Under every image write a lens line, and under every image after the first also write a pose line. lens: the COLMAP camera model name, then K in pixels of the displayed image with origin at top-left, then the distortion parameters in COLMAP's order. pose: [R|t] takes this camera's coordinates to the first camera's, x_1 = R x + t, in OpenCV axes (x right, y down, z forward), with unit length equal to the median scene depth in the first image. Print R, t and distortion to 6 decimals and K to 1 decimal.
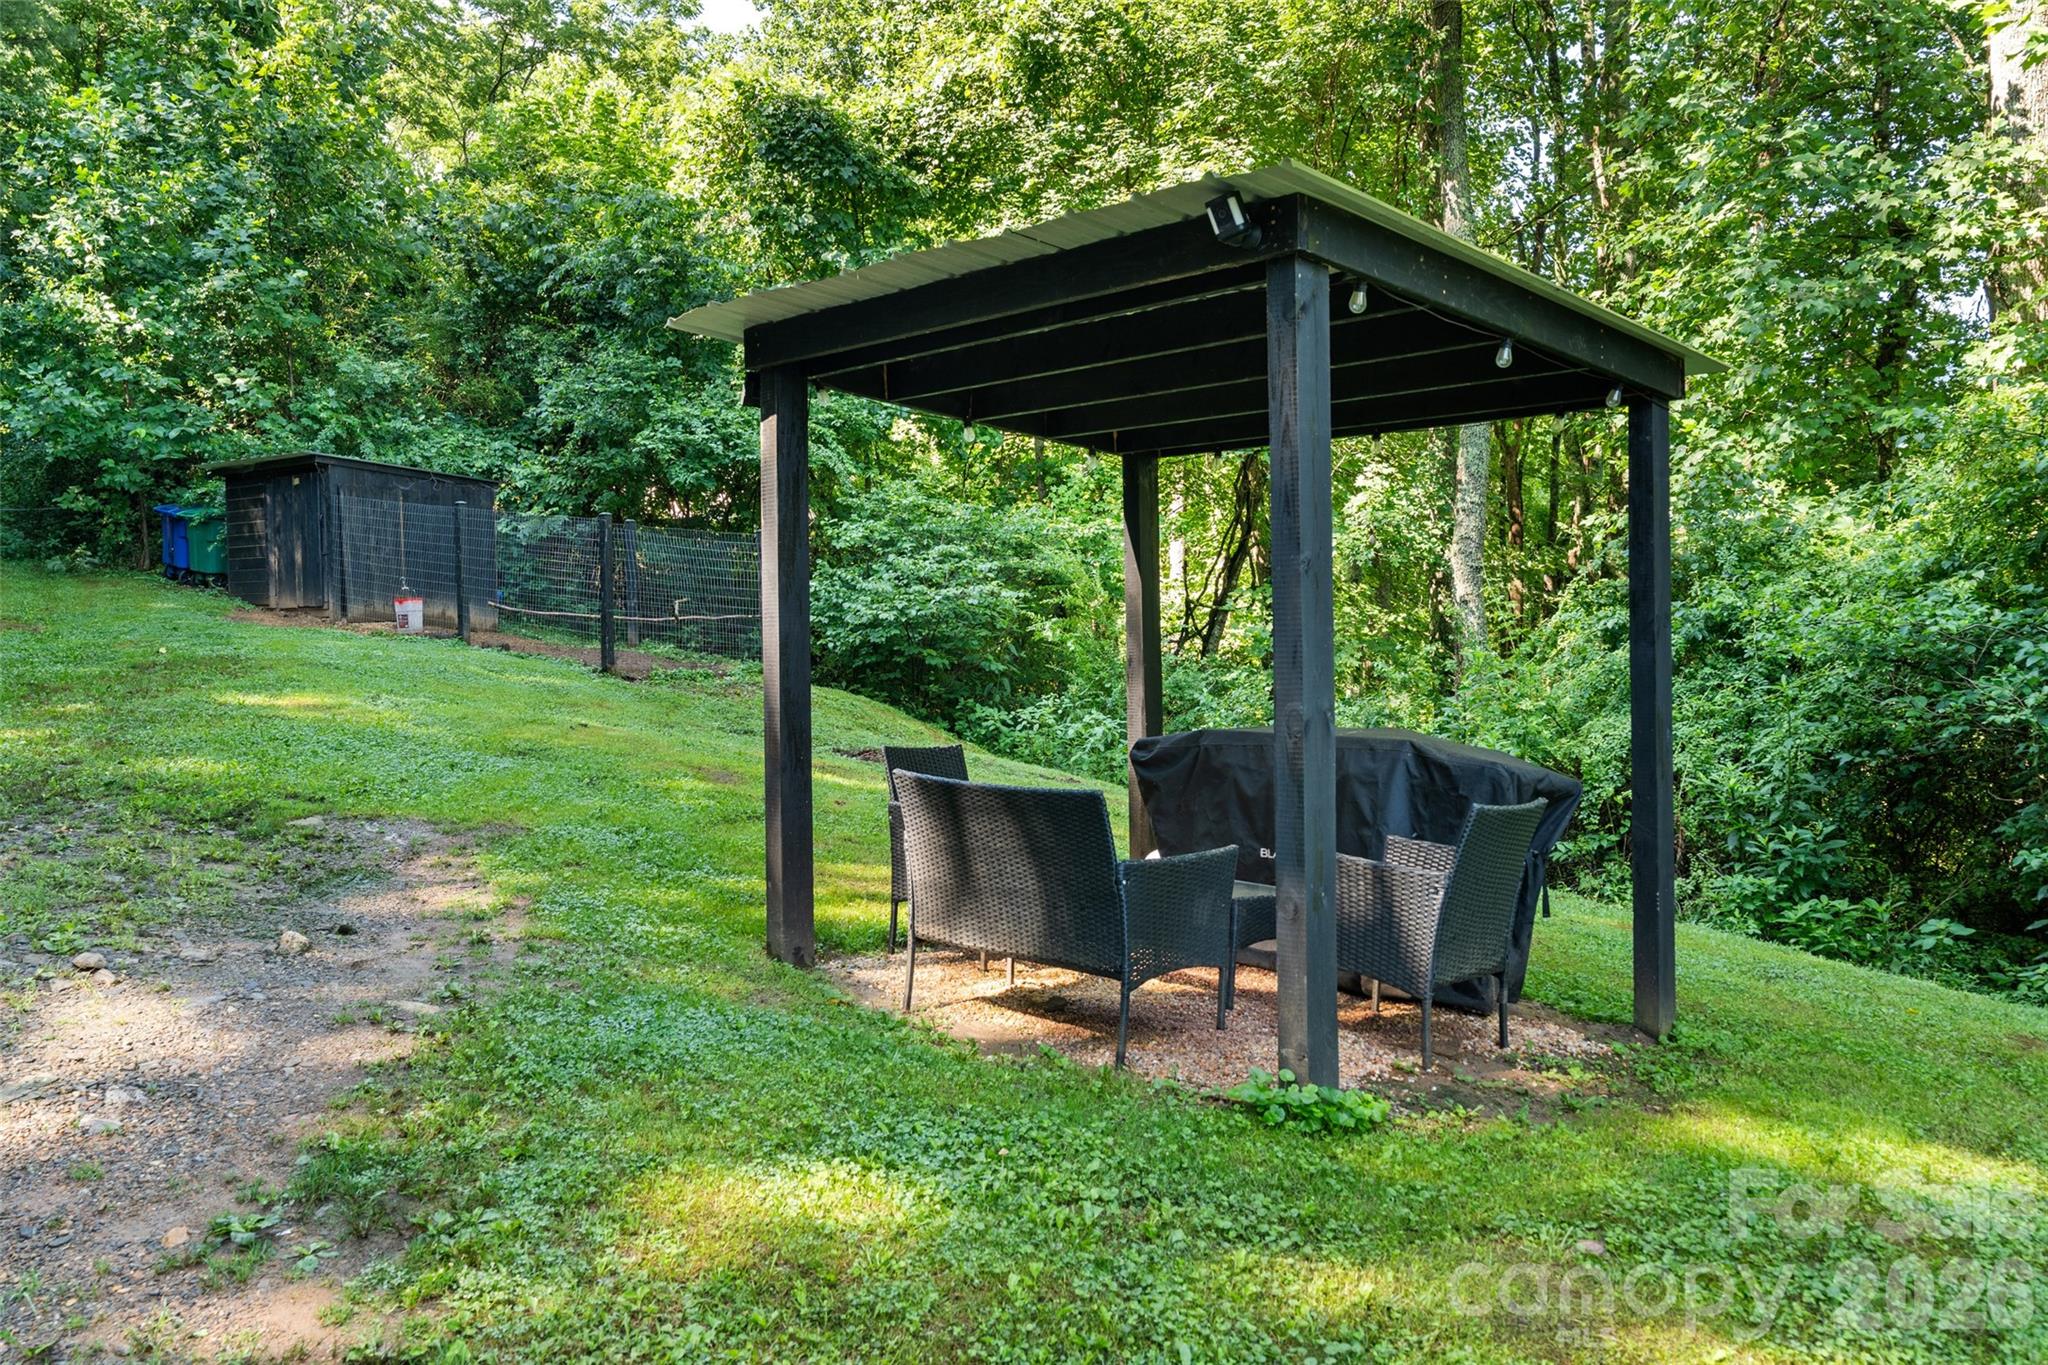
lens RADIAL K [[1625.6, 0, 1022.8], [0, 1625.6, 679.4], [0, 0, 1]] dist [-0.008744, 0.004912]
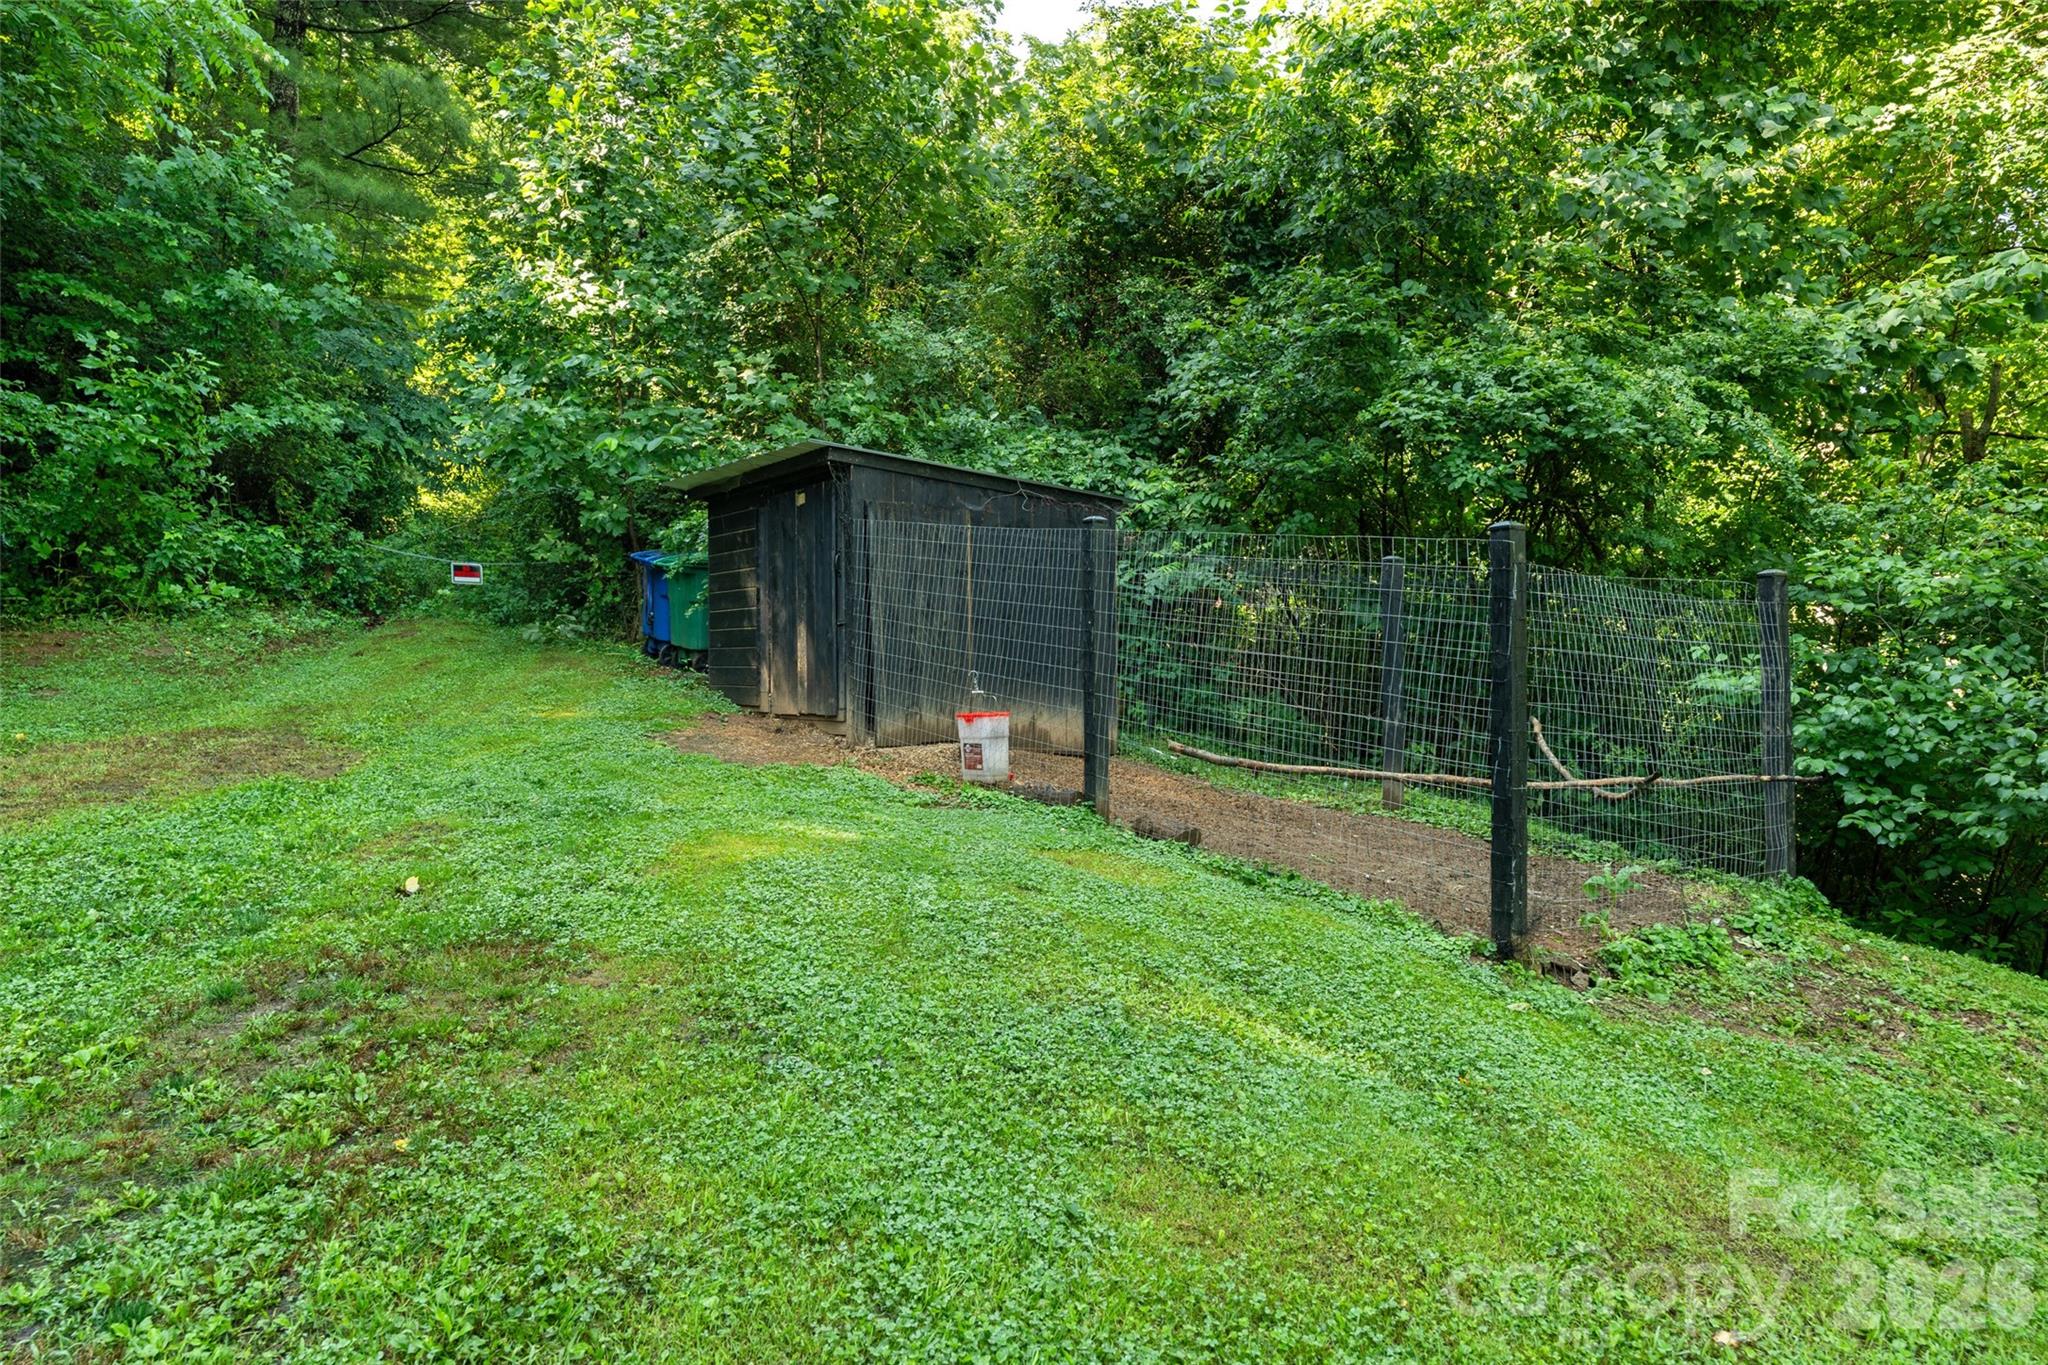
lens RADIAL K [[1379.9, 0, 1024.7], [0, 1379.9, 687.3], [0, 0, 1]] dist [-0.001808, -0.003030]
pose [[0.953593, 0.013634, -0.300789, -0.193448], [-0.019700, 0.999659, -0.017143, -0.041647], [0.300452, 0.022273, 0.953537, 0.484196]]
